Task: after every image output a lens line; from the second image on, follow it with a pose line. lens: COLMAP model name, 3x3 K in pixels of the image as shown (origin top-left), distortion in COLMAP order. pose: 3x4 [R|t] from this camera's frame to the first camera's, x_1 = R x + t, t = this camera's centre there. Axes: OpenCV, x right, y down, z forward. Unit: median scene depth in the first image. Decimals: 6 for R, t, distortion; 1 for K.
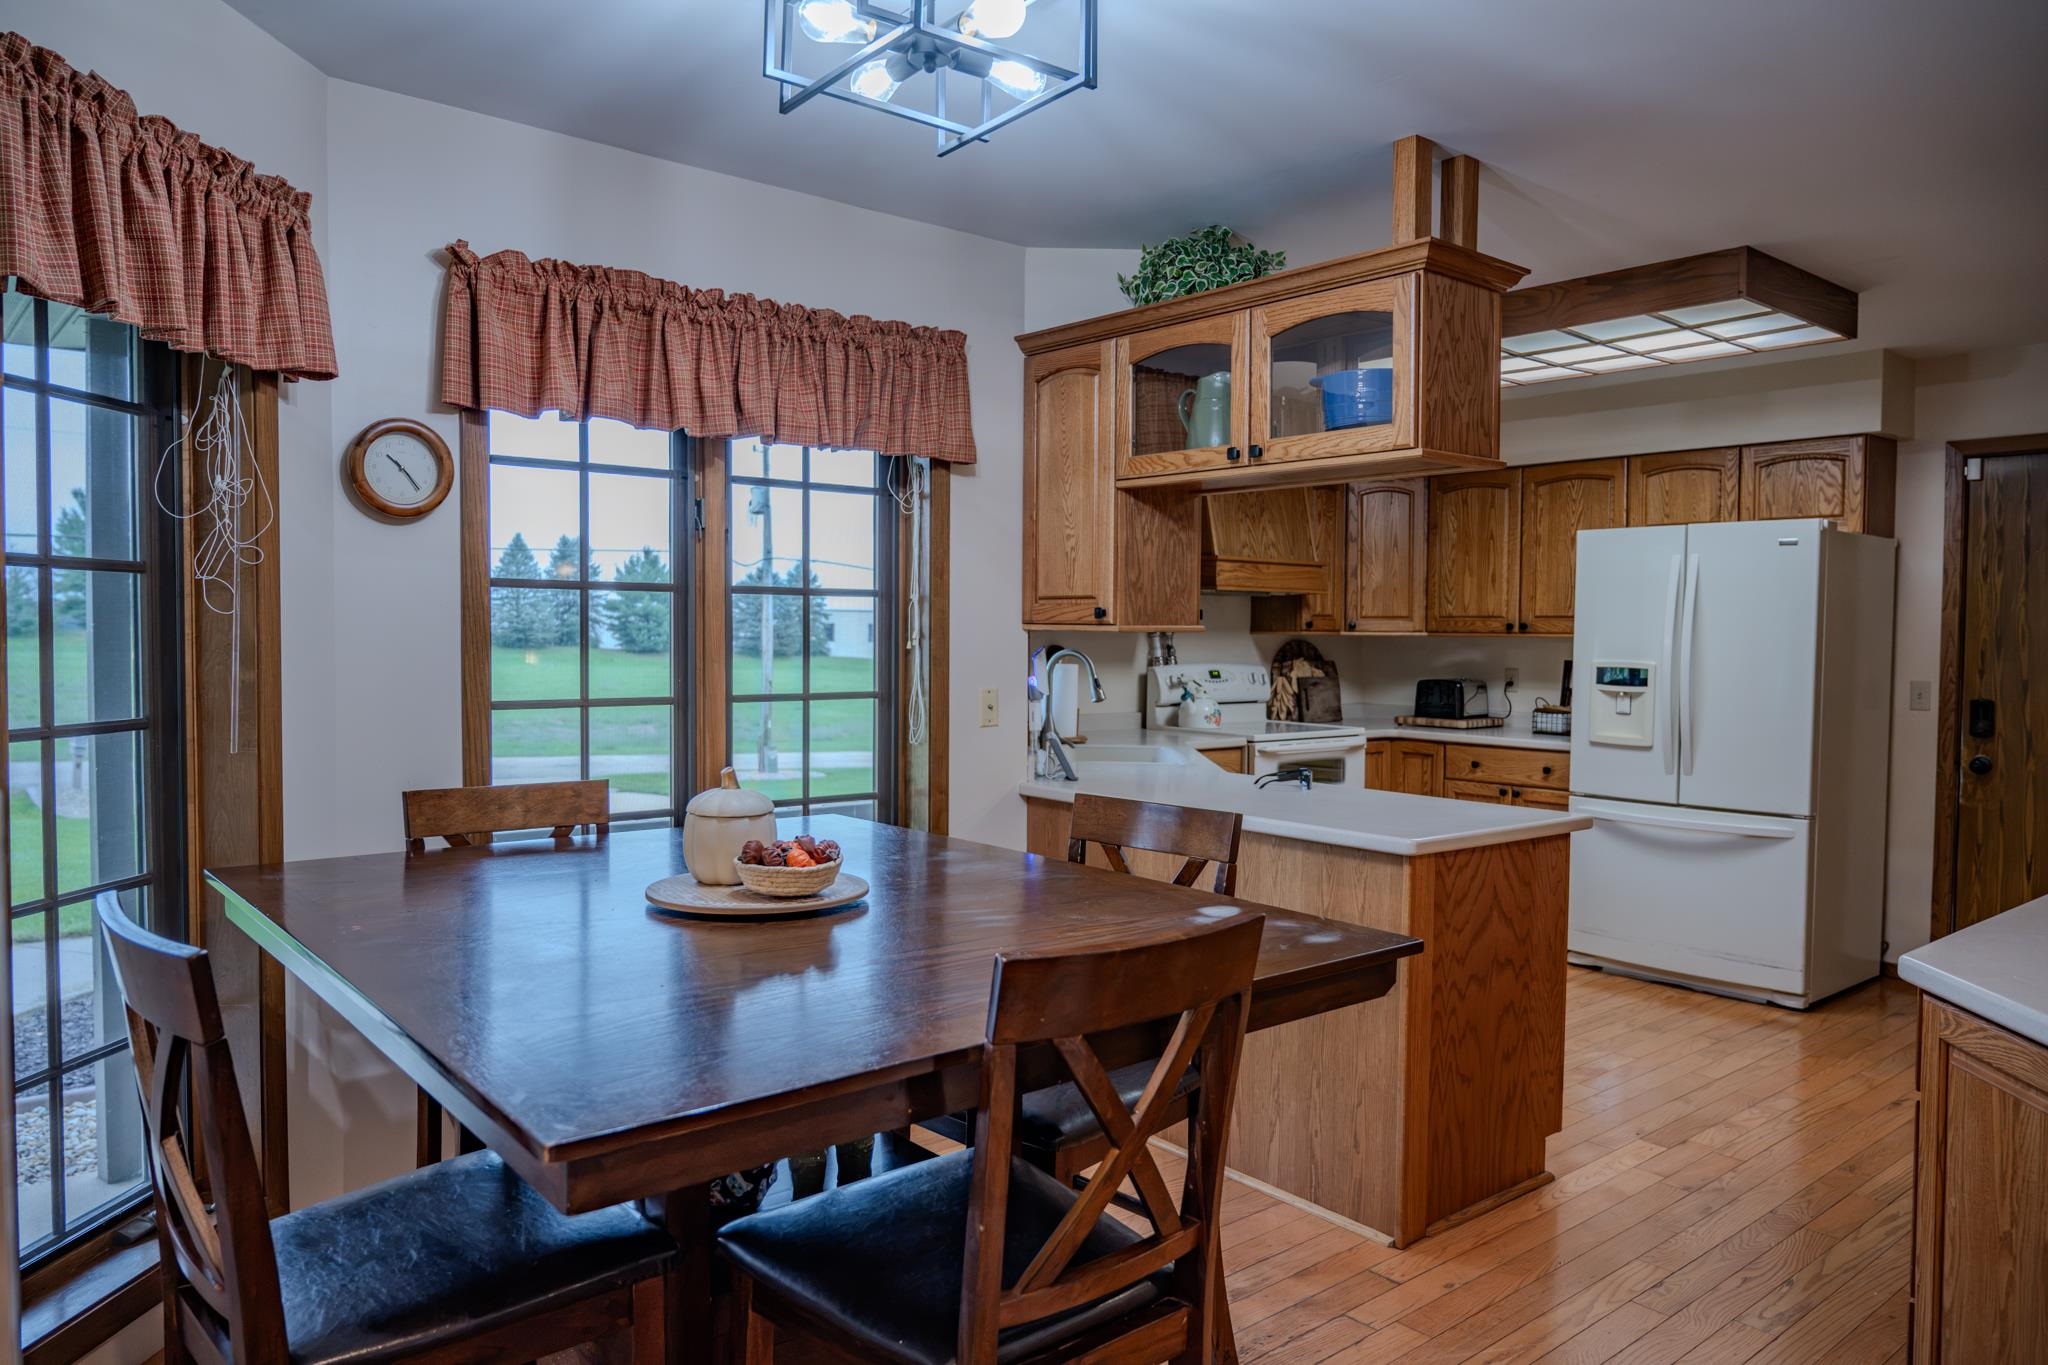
lens RADIAL K [[1373.0, 0, 1029.5], [0, 1373.0, 684.4], [0, 0, 1]] dist [-0.005998, 0.013107]
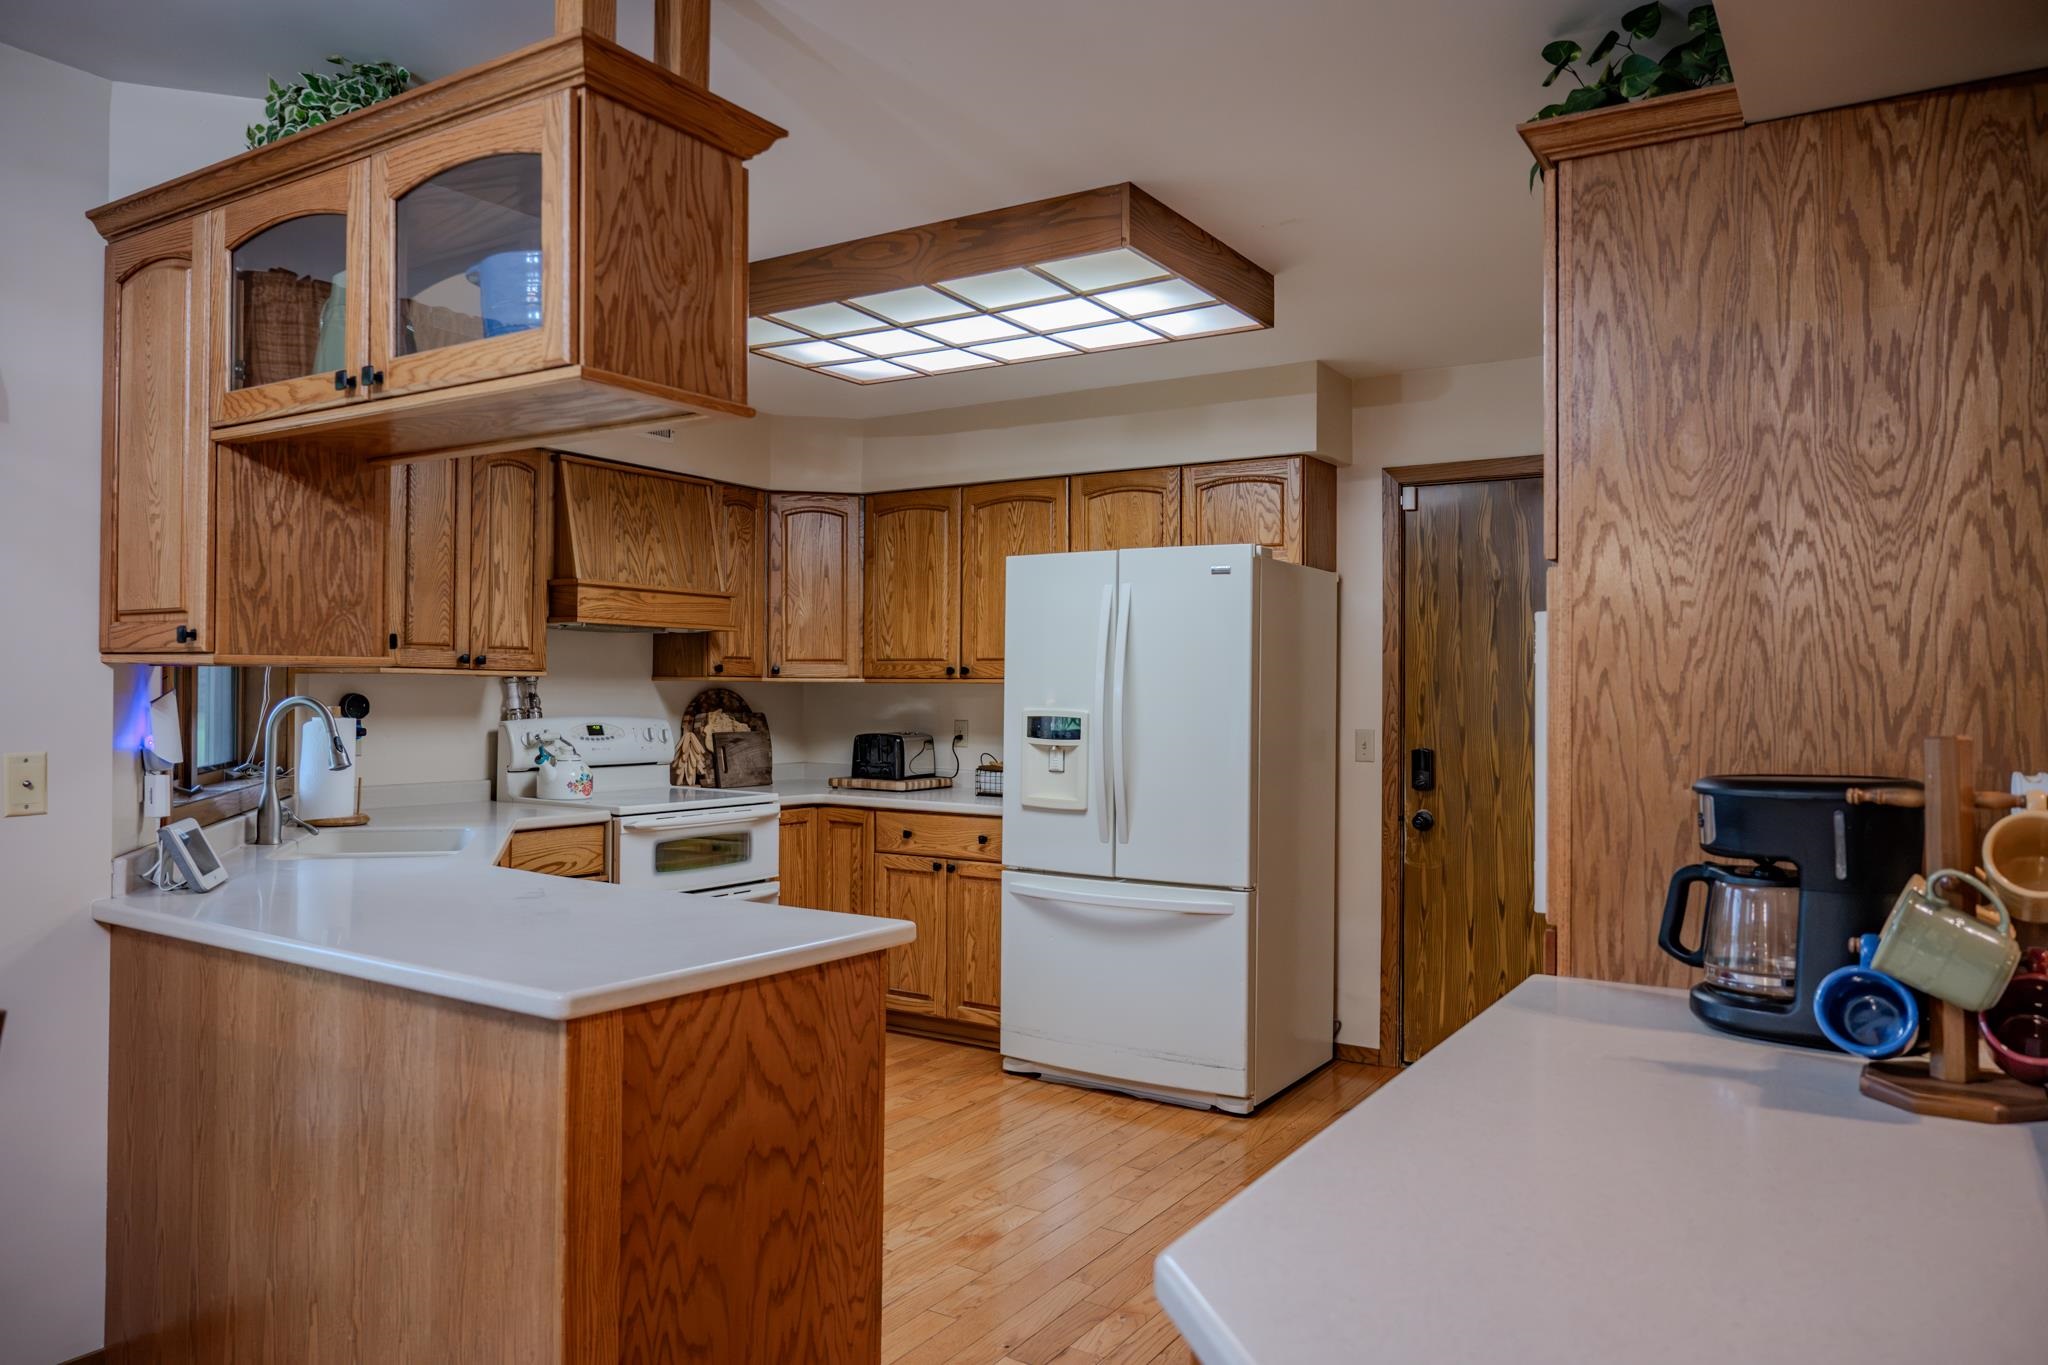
lens RADIAL K [[1373.0, 0, 1018.8], [0, 1373.0, 681.3], [0, 0, 1]] dist [-0.005998, 0.013107]
pose [[0.957441, 0.000250, 0.288630, 0.176675], [0.012294, 0.999057, -0.041647, 0.000710], [-0.288368, 0.043423, 0.956535, 0.206472]]
